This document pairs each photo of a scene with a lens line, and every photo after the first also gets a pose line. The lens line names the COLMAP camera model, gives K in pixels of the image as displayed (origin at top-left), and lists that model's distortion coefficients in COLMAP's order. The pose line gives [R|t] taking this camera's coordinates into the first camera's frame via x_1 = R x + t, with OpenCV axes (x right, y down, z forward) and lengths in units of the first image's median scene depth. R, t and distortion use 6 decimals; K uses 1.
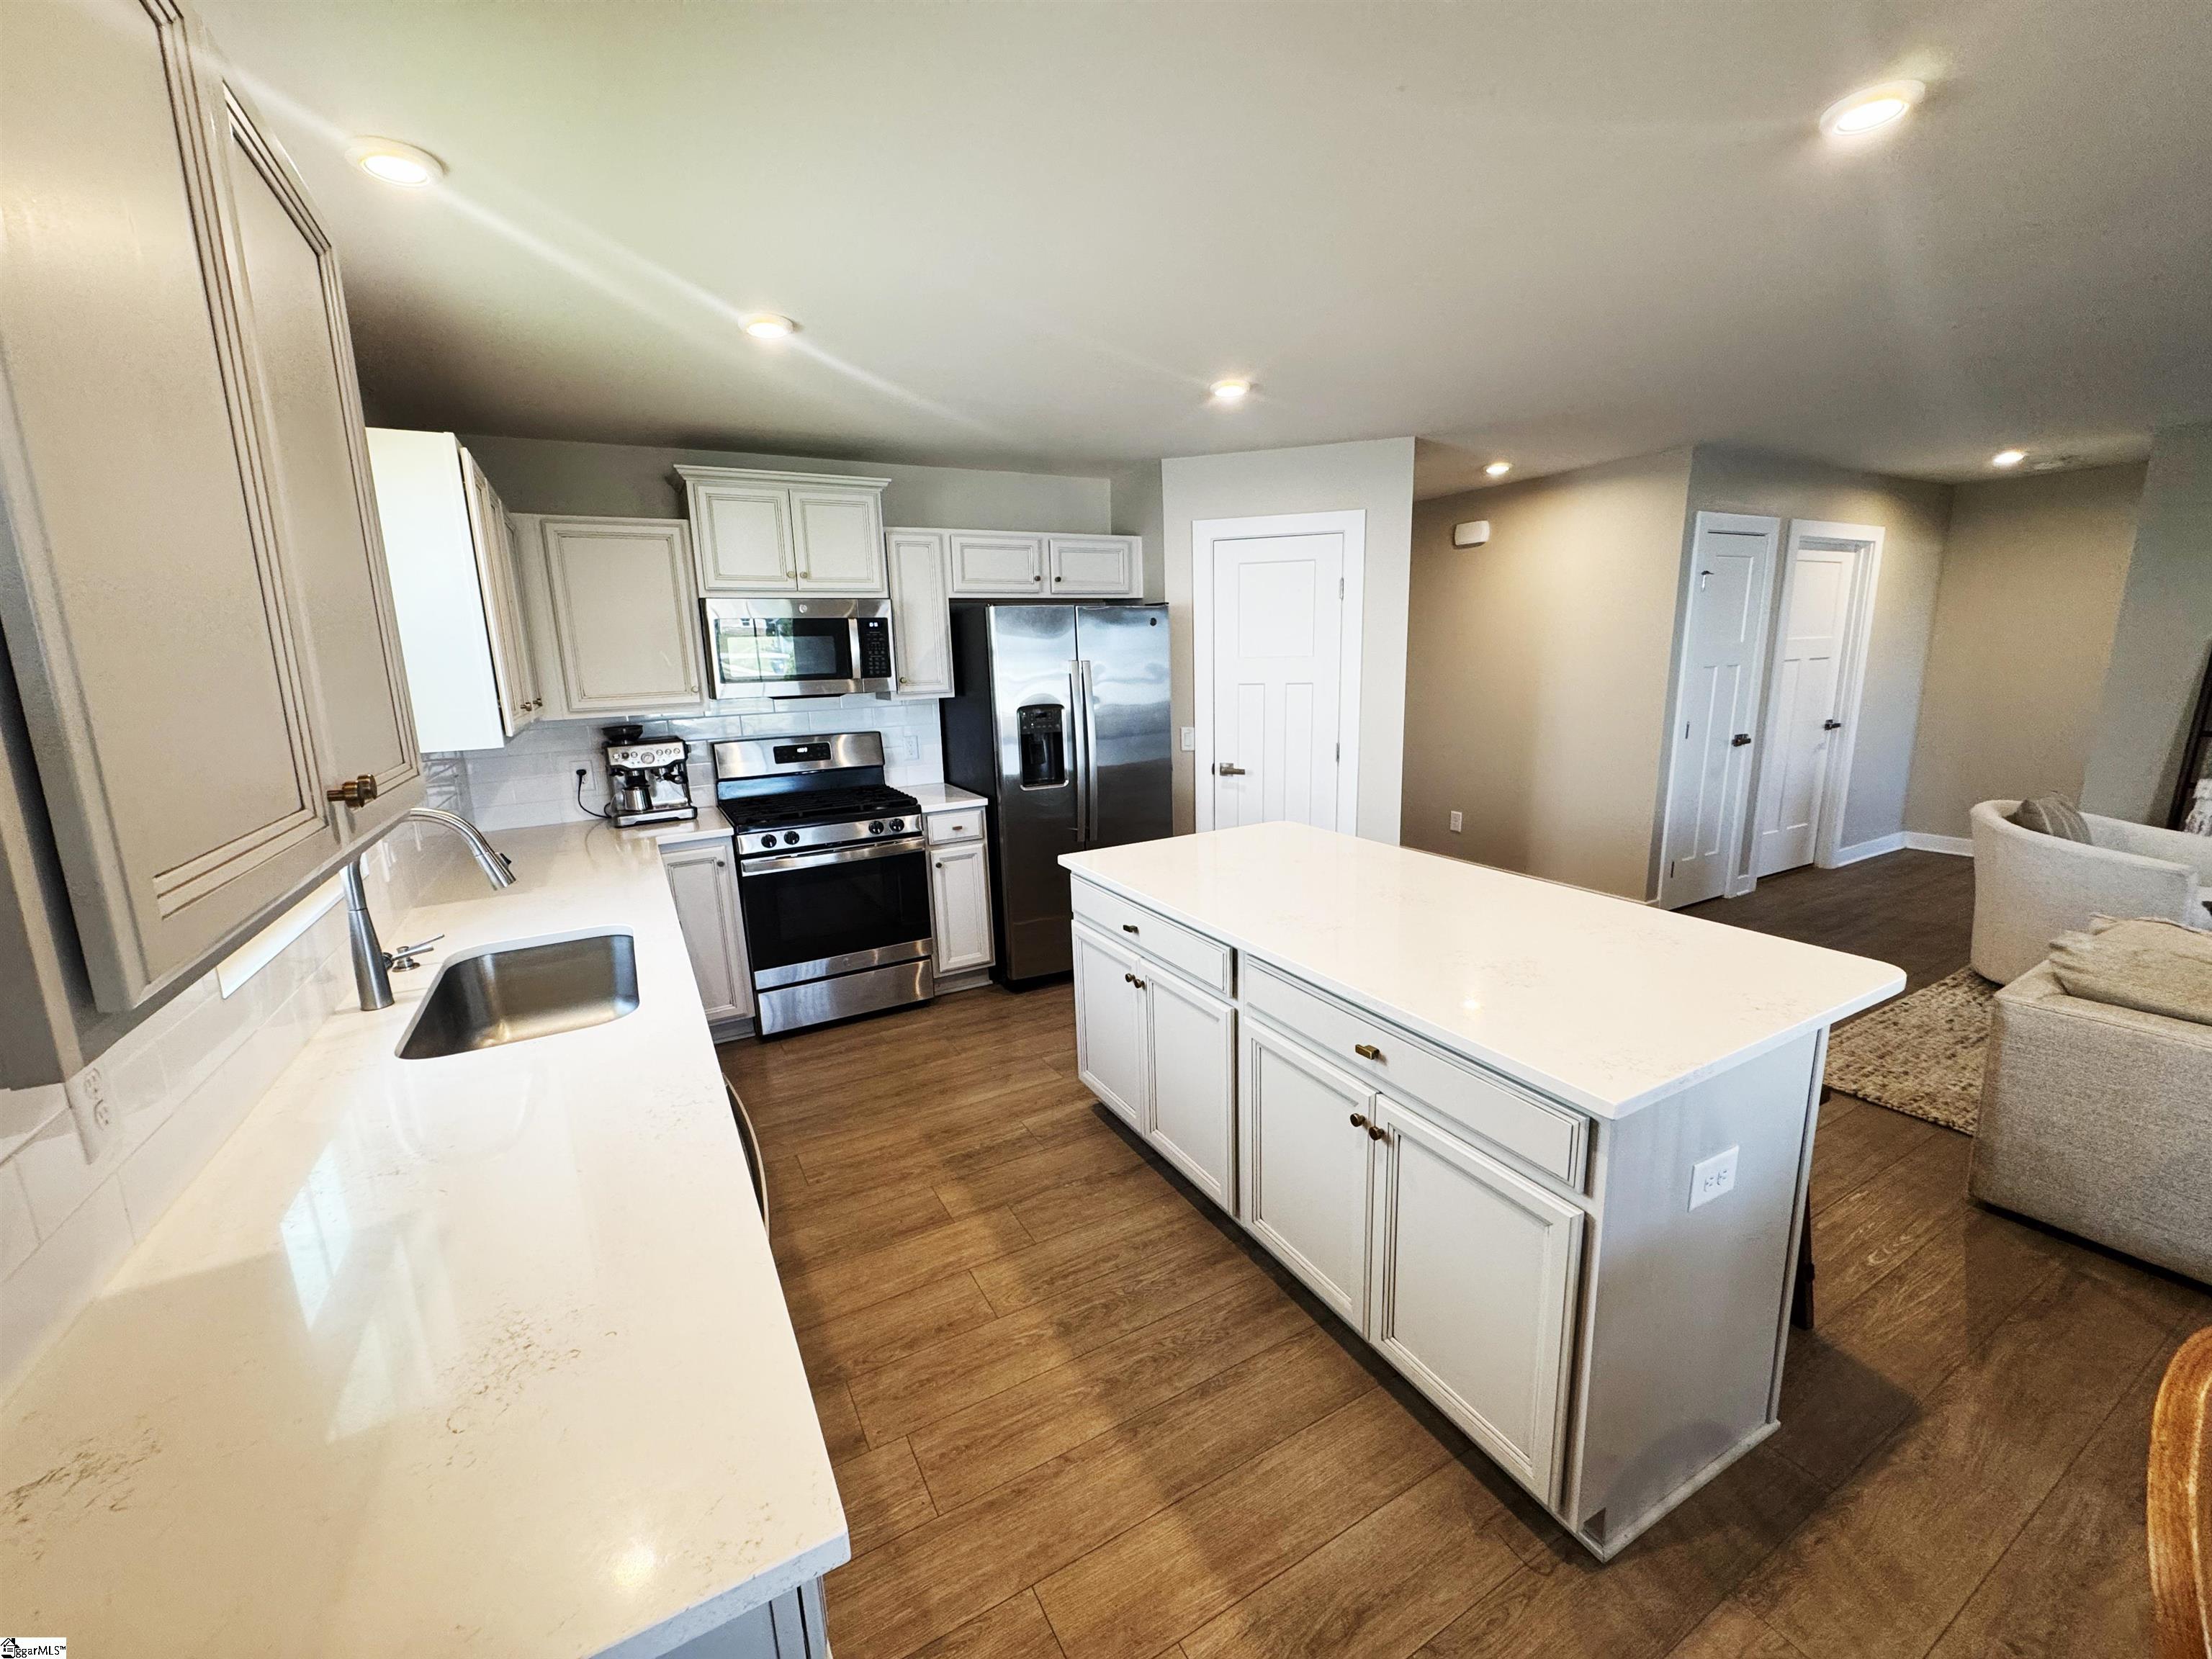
lens RADIAL K [[881.8, 0, 1106.0], [0, 881.8, 829.5], [0, 0, 1]] dist [-0.002254, -0.000569]
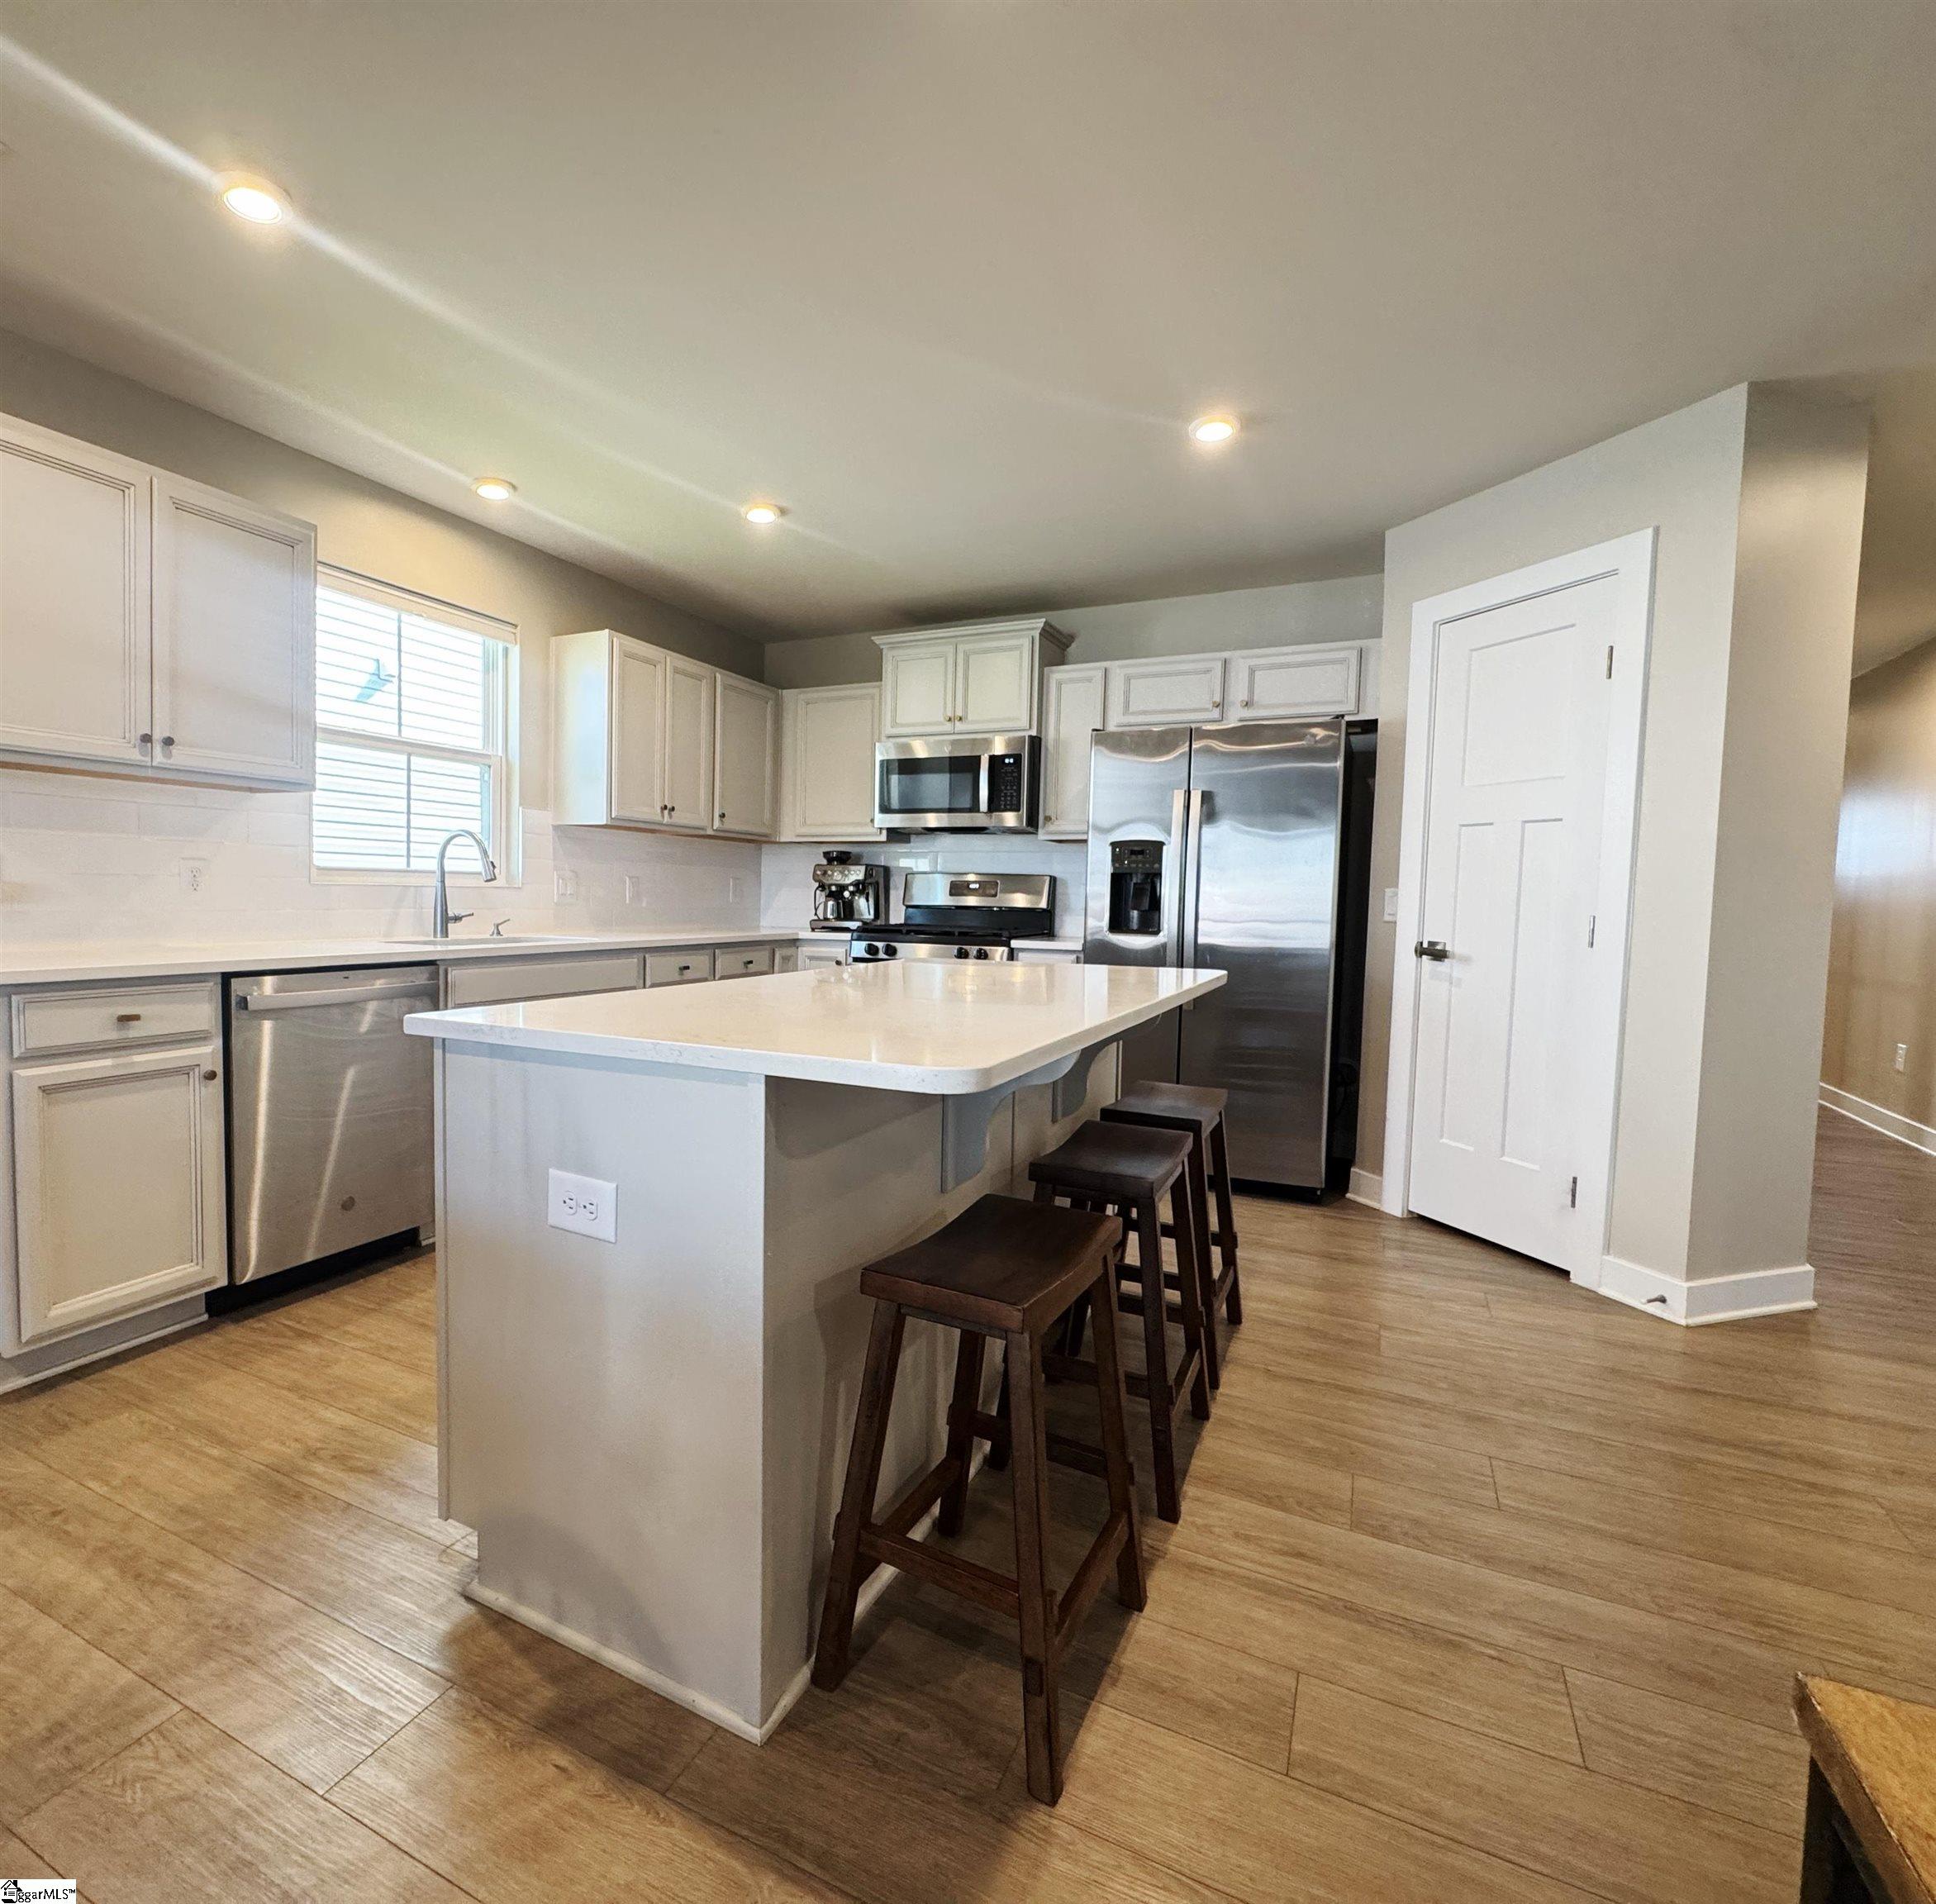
lens RADIAL K [[1006.1, 0, 858.0], [0, 1006.1, 951.7], [0, 0, 1]] dist [-0.004954, 0.000357]
pose [[0.557222, 0.093853, -0.825043, 0.605976], [-0.200904, 0.979310, -0.024287, 0.046590], [0.805693, 0.179288, 0.564548, 0.235563]]
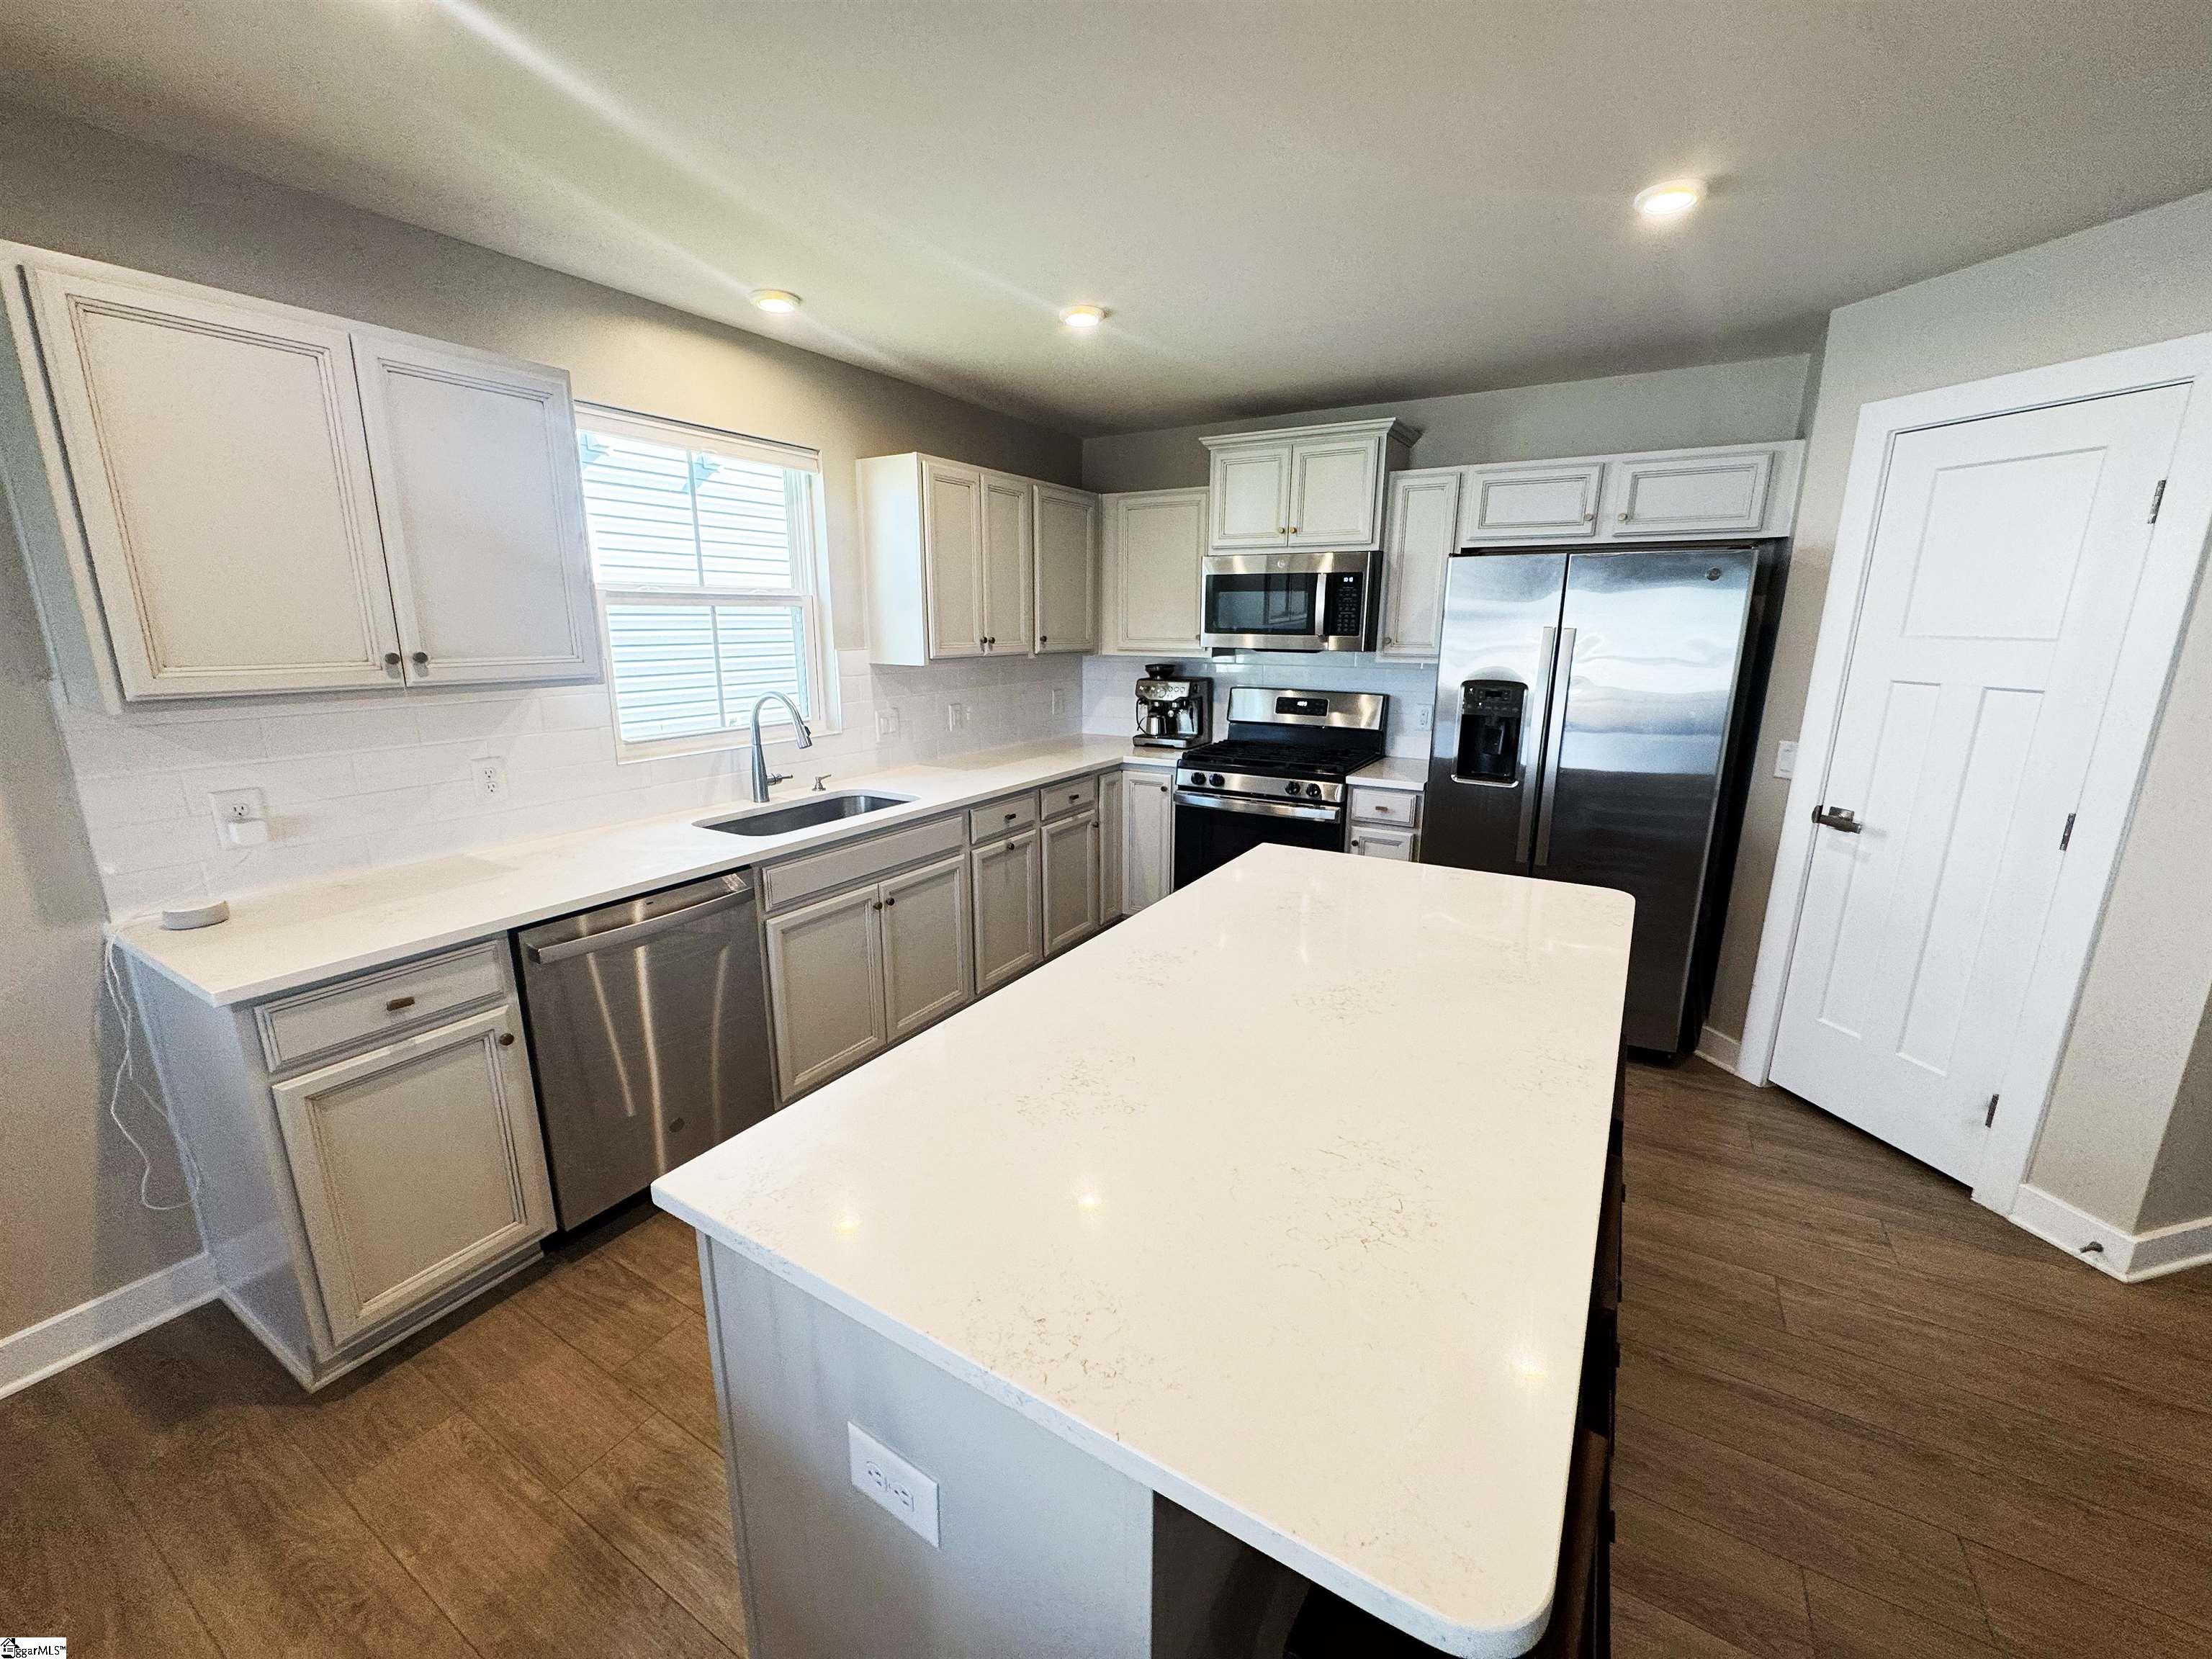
lens RADIAL K [[881.8, 0, 1106.0], [0, 881.8, 829.5], [0, 0, 1]] dist [-0.002254, -0.000569]
pose [[0.507946, 0.233248, -0.829208, 0.443812], [-0.188728, 0.969387, 0.157070, -0.069570], [0.840460, 0.076711, 0.536417, 0.284290]]
